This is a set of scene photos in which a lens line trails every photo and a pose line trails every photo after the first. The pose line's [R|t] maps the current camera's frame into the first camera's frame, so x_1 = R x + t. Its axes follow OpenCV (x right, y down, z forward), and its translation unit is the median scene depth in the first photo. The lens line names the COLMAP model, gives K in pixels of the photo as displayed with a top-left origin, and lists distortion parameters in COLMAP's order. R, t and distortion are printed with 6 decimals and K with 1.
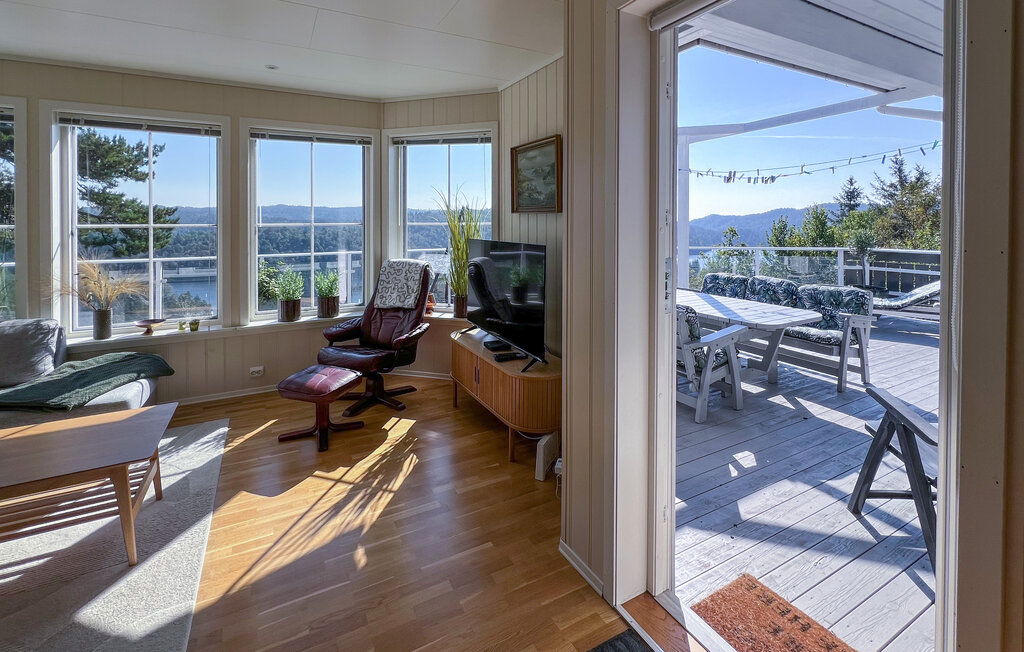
lens RADIAL K [[449.8, 0, 508.5], [0, 449.8, 227.4], [0, 0, 1]] dist [-0.001891, -0.000187]
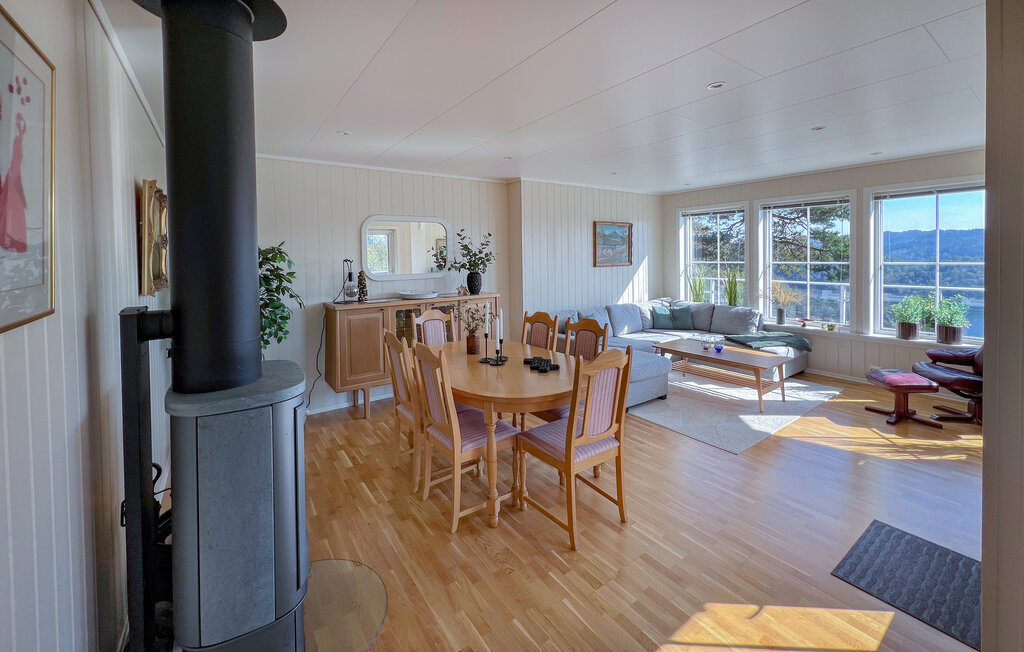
lens RADIAL K [[407.7, 0, 509.0], [0, 407.7, 261.3], [0, 0, 1]] dist [0.000369, 0.000046]
pose [[0.134079, 0.017280, -0.990820, 0.573392], [0.001849, 0.999842, 0.017688, -0.039821], [0.990969, -0.004204, 0.134026, -0.309420]]
